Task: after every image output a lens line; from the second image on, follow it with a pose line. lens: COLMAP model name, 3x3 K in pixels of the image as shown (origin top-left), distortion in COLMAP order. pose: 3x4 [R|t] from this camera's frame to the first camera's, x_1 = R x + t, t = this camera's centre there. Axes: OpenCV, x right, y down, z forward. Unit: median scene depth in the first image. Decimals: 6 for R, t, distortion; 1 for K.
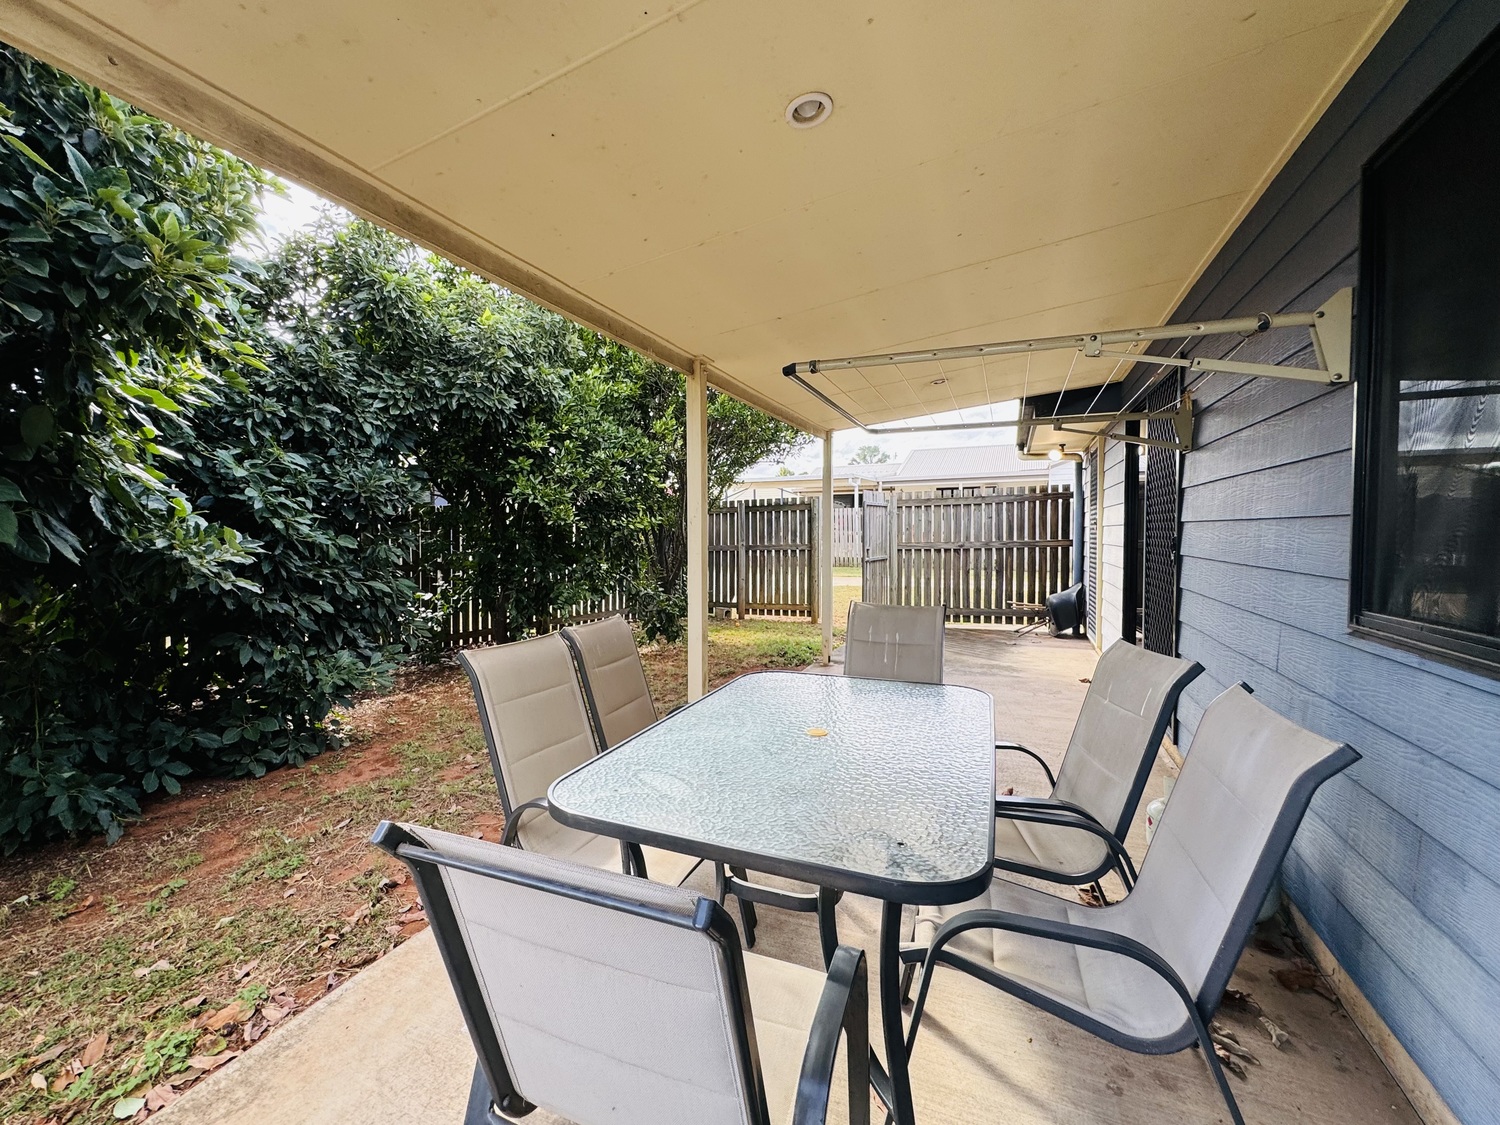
lens RADIAL K [[606.3, 0, 748.6], [0, 606.3, 556.6], [0, 0, 1]] dist [-0.003376, -0.000528]
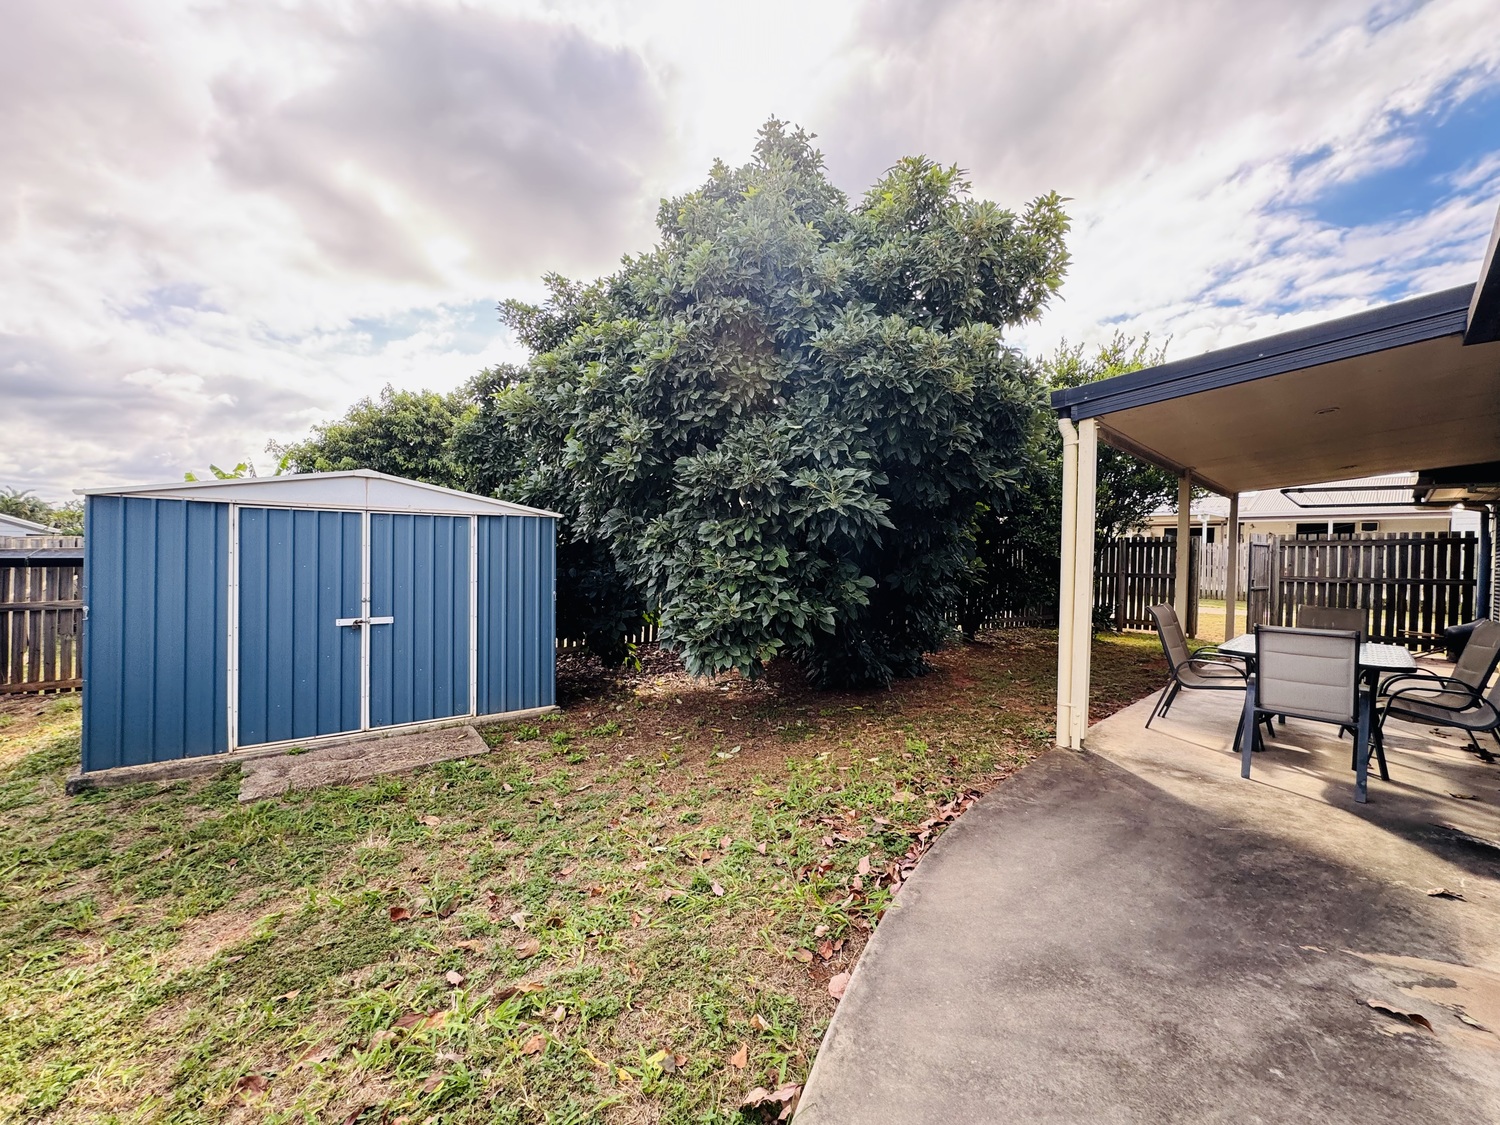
lens RADIAL K [[606.3, 0, 756.0], [0, 606.3, 566.6], [0, 0, 1]] dist [-0.003376, -0.000528]
pose [[0.915476, 0.036333, -0.400730, -0.242198], [-0.049224, 0.998547, -0.021917, 0.038263], [0.399351, 0.039790, 0.915934, -0.557132]]
